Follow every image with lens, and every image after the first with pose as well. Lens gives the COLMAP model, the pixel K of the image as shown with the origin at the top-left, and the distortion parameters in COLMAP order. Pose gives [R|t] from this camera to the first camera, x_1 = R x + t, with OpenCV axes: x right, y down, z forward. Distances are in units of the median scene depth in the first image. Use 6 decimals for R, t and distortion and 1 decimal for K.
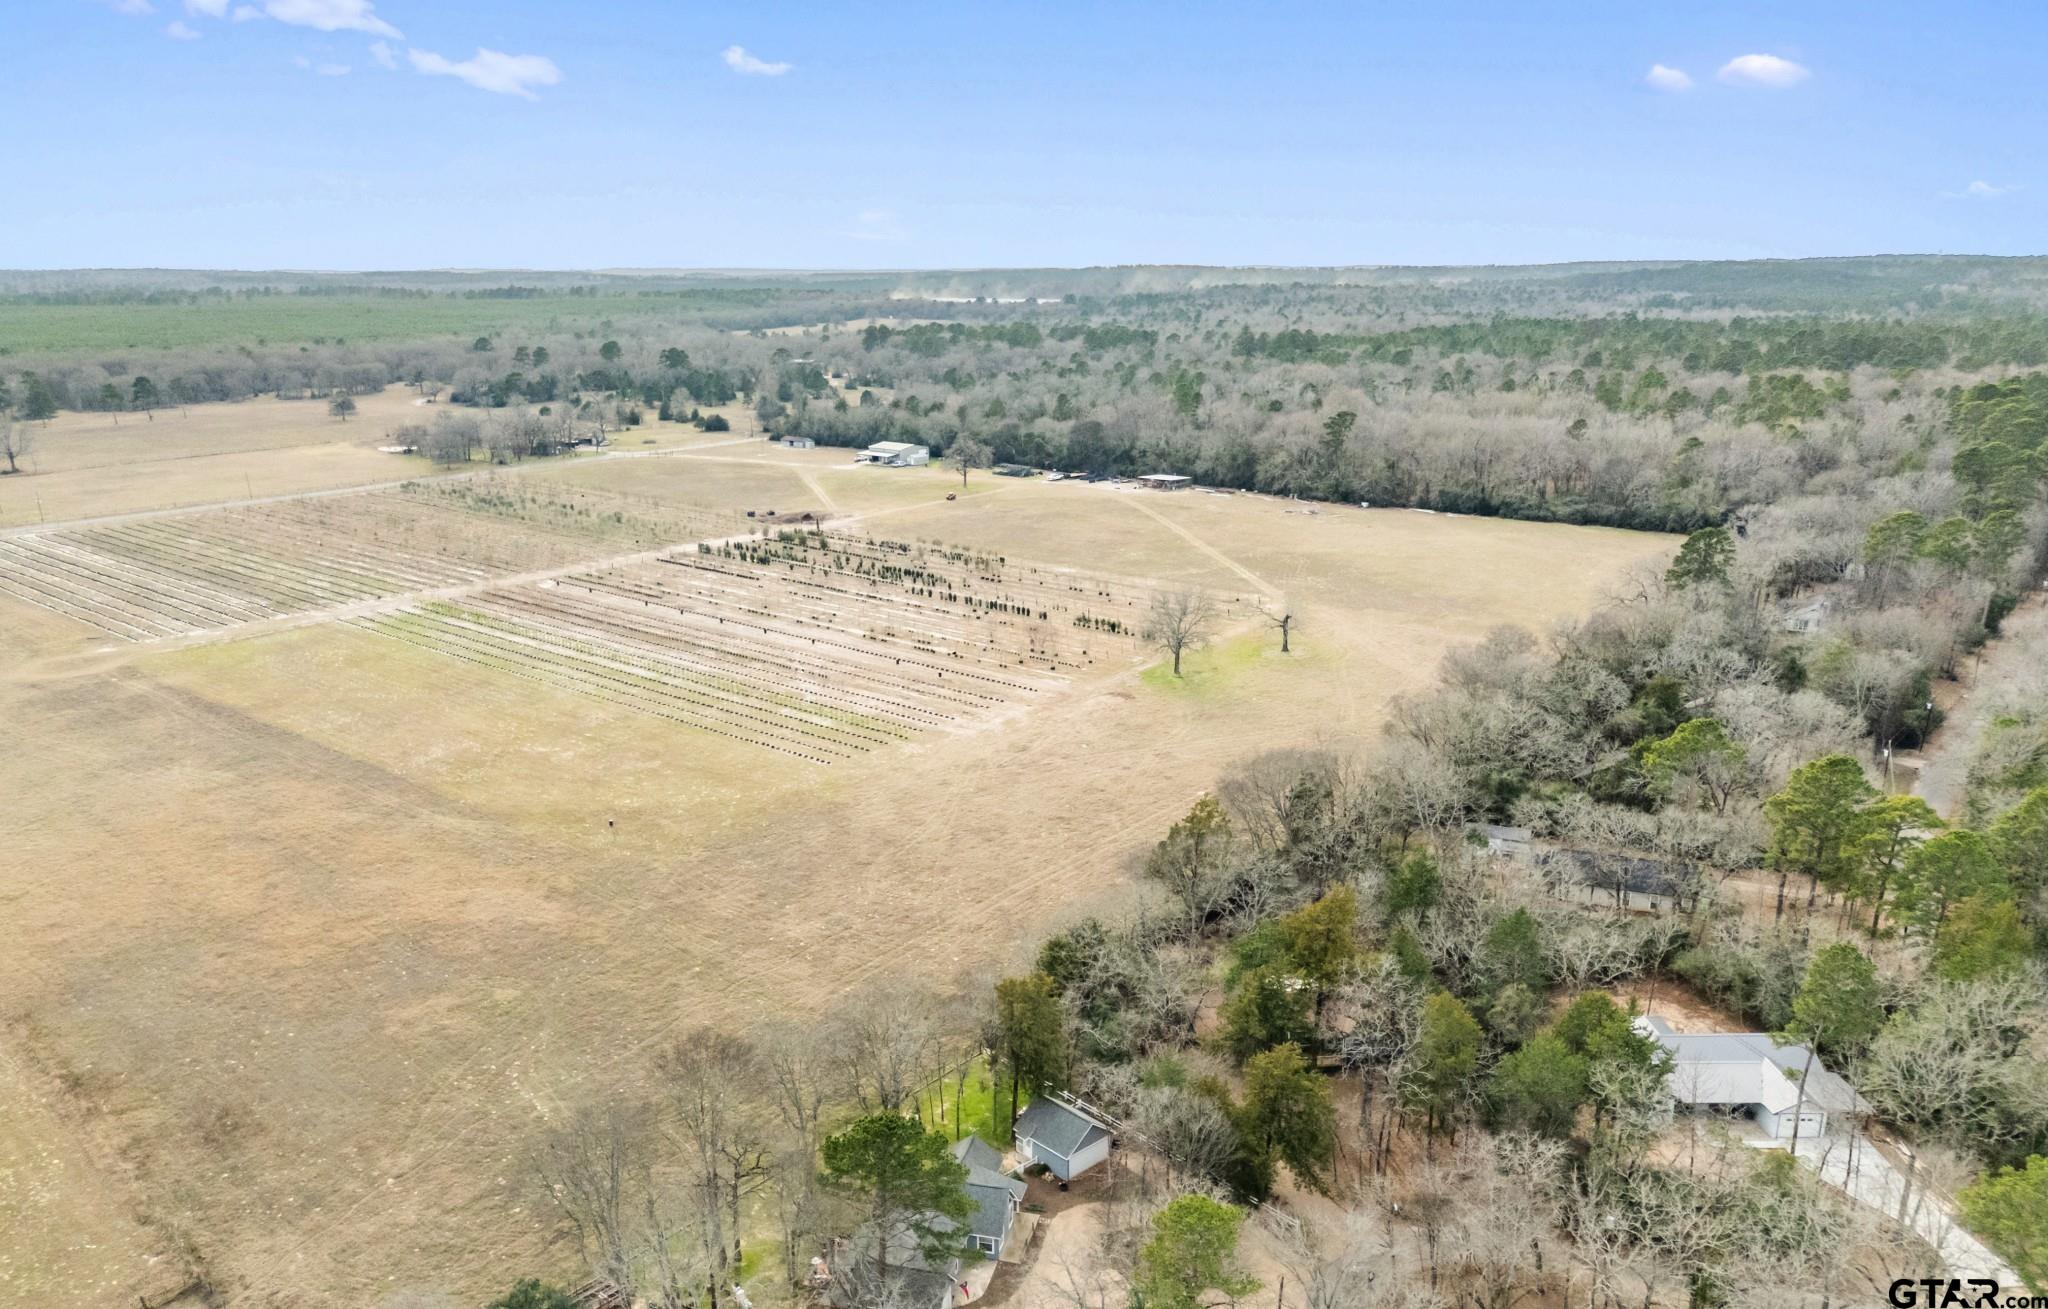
lens RADIAL K [[1523.4, 0, 1029.9], [0, 1523.4, 792.6], [0, 0, 1]] dist [0.078226, -0.072391]
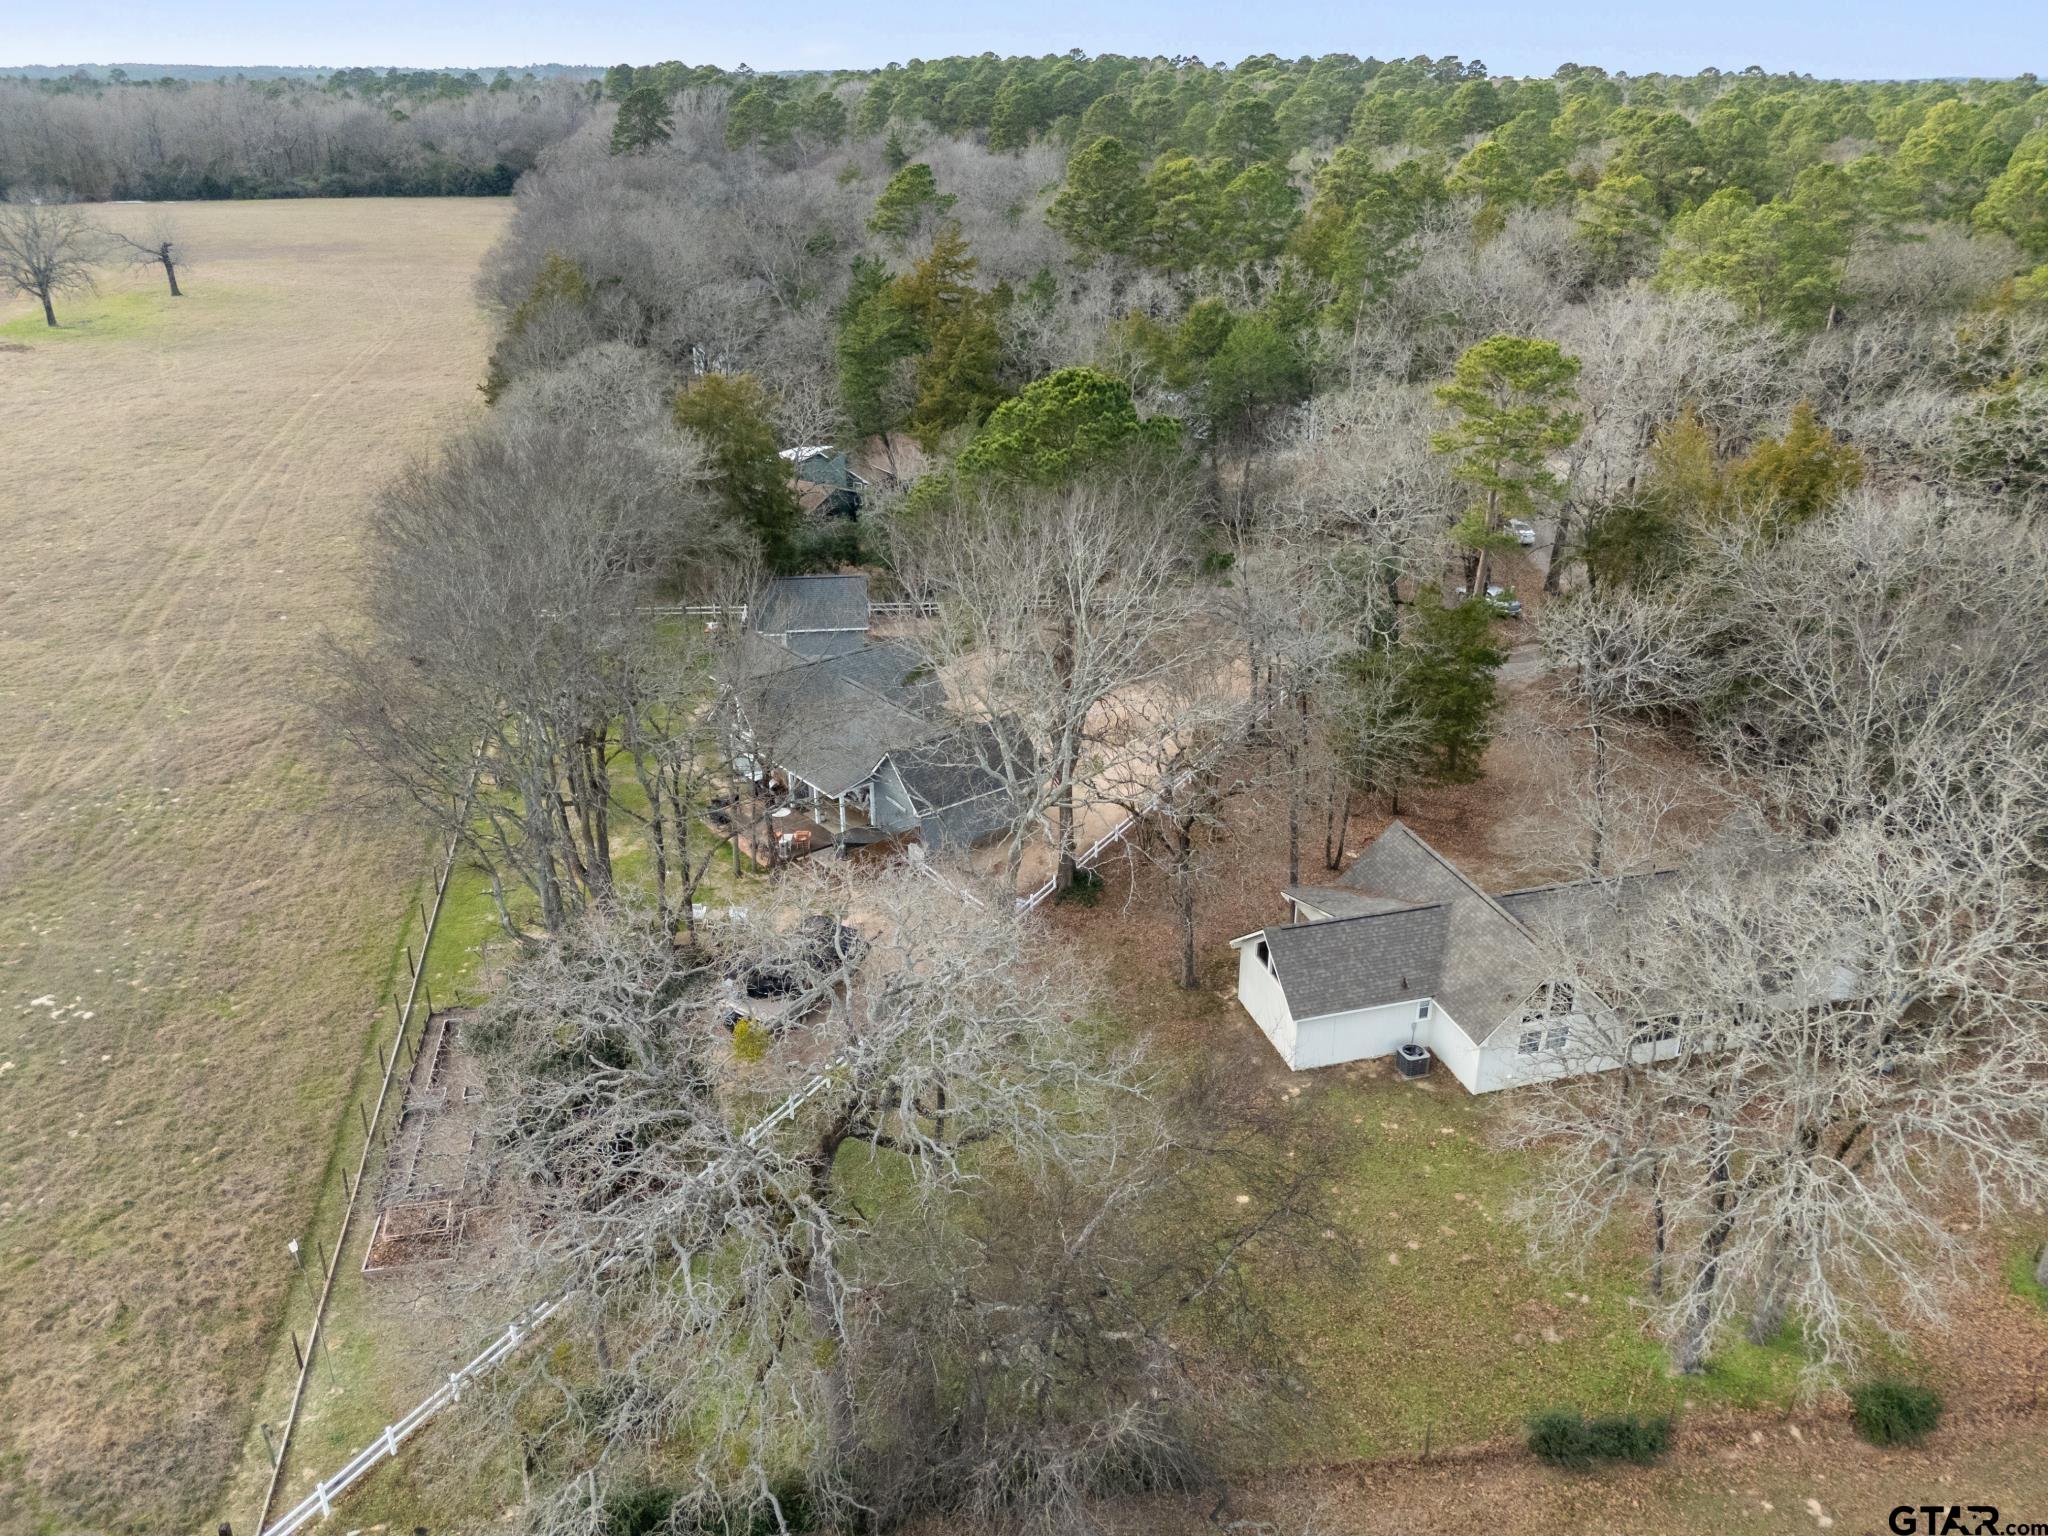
lens RADIAL K [[1515.3, 0, 1039.8], [0, 1515.3, 762.2], [0, 0, 1]] dist [0.054358, -0.045722]
pose [[0.597573, -0.321459, 0.734554, -0.178054], [0.266949, 0.943614, 0.195781, 0.075920], [-0.756072, 0.079095, 0.649692, 0.211104]]
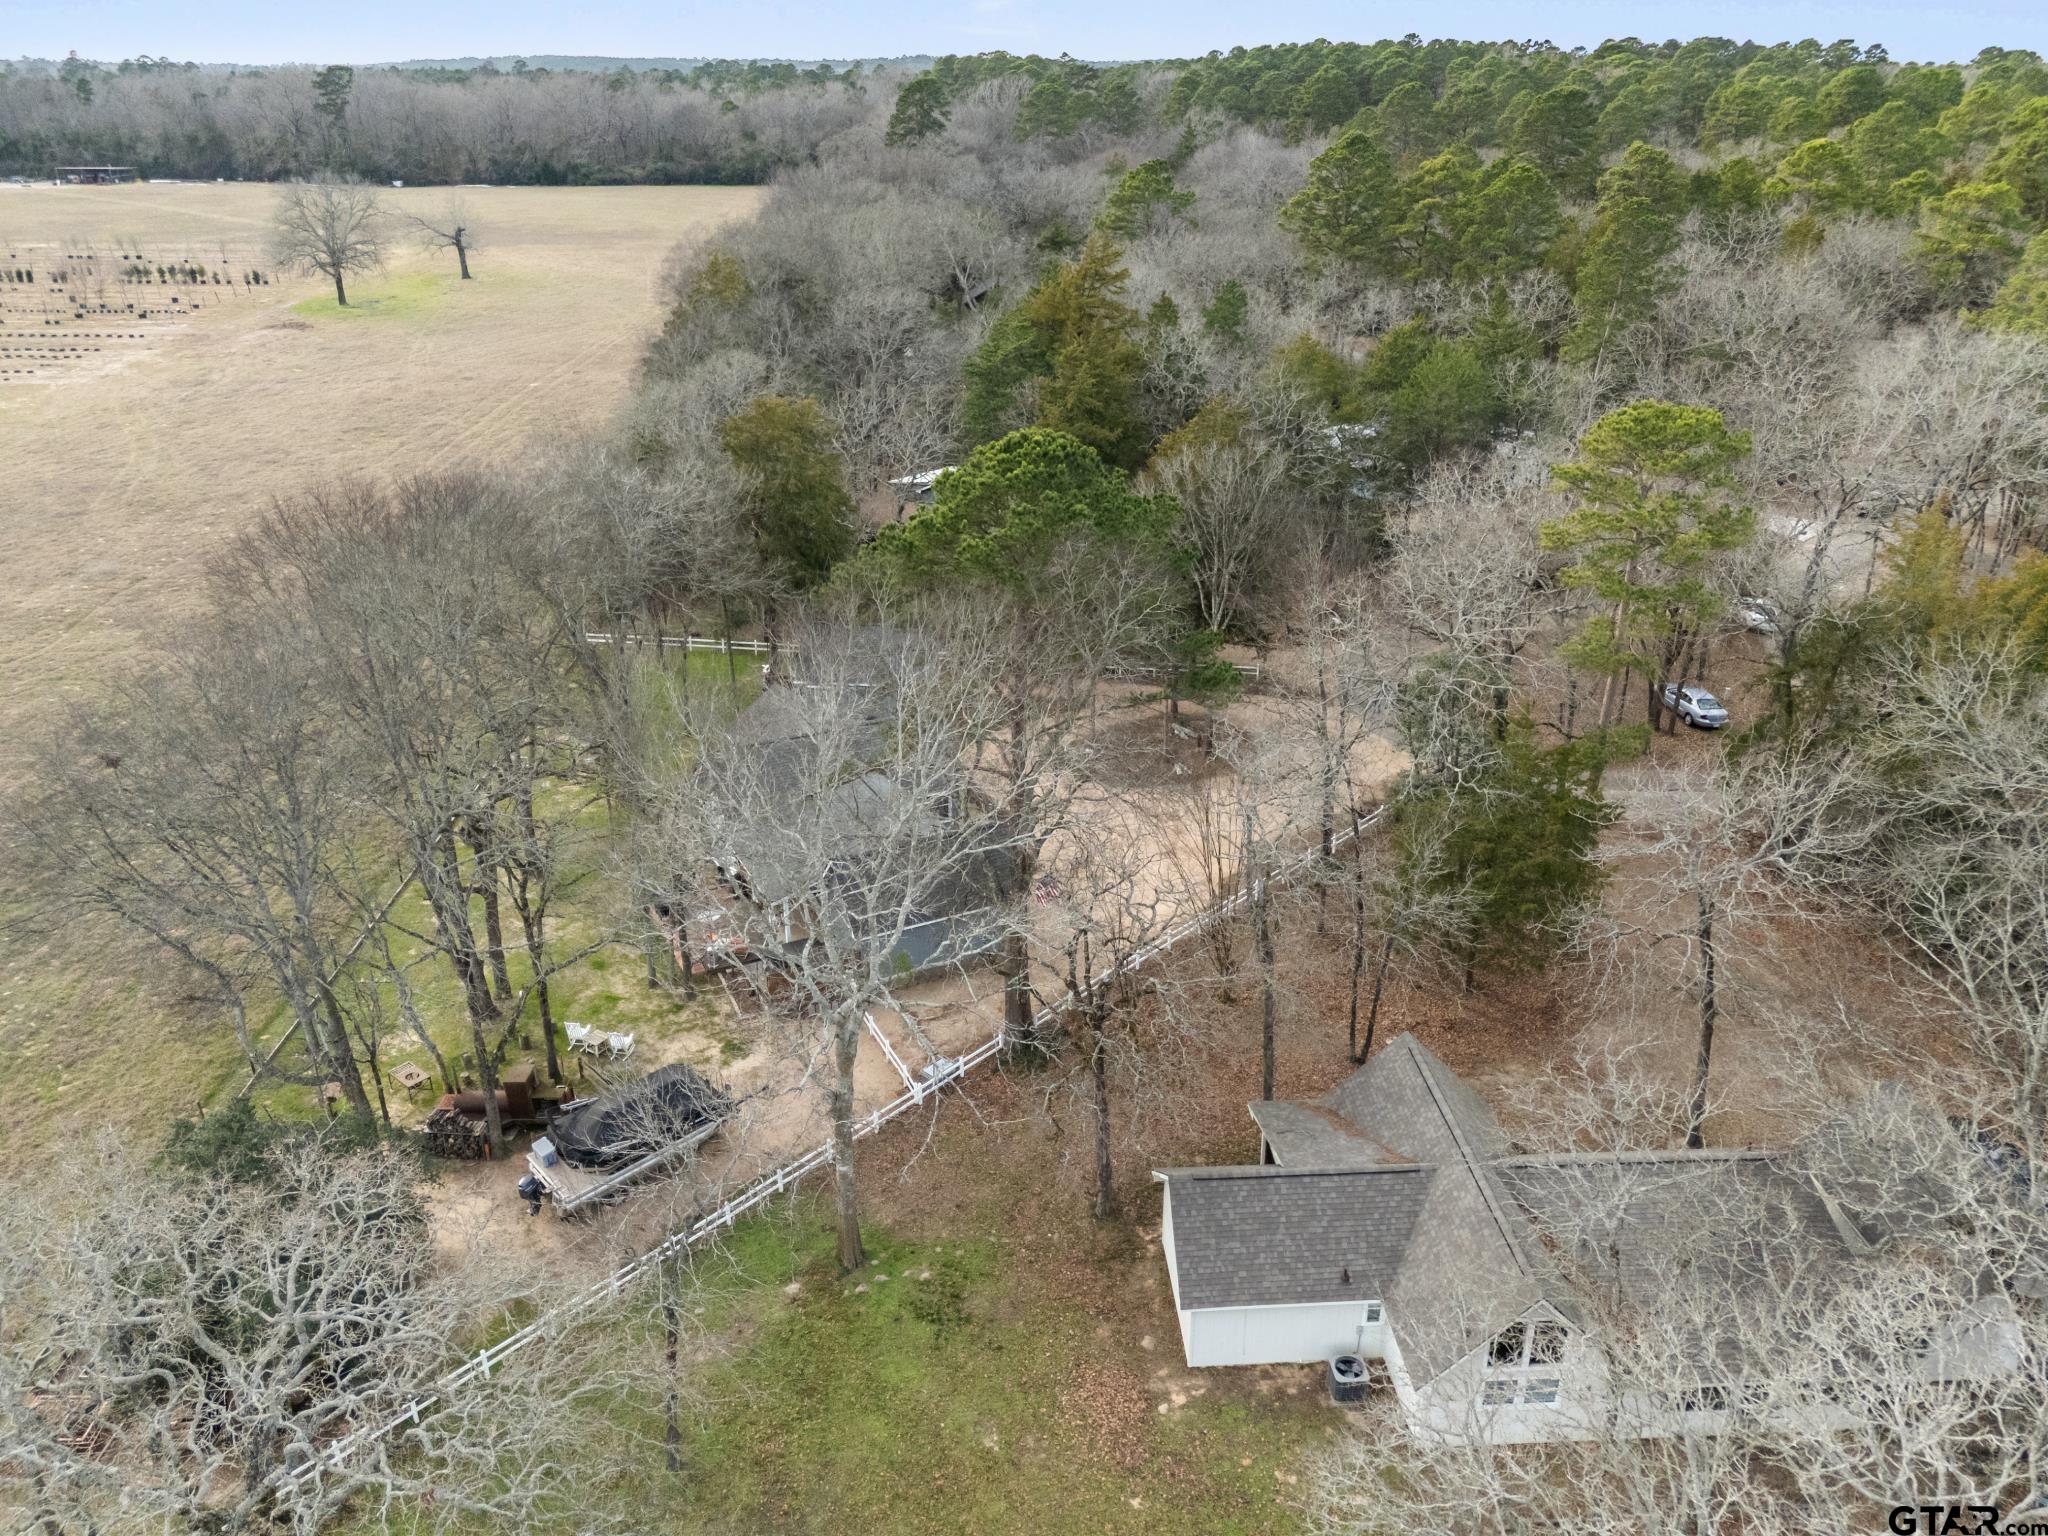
lens RADIAL K [[1515.3, 0, 1034.0], [0, 1515.3, 765.6], [0, 0, 1]] dist [0.054358, -0.045722]
pose [[0.758742, -0.265067, 0.595021, -0.123803], [0.215512, 0.964169, 0.154703, 0.076693], [-0.614708, 0.010854, 0.788680, 0.207558]]
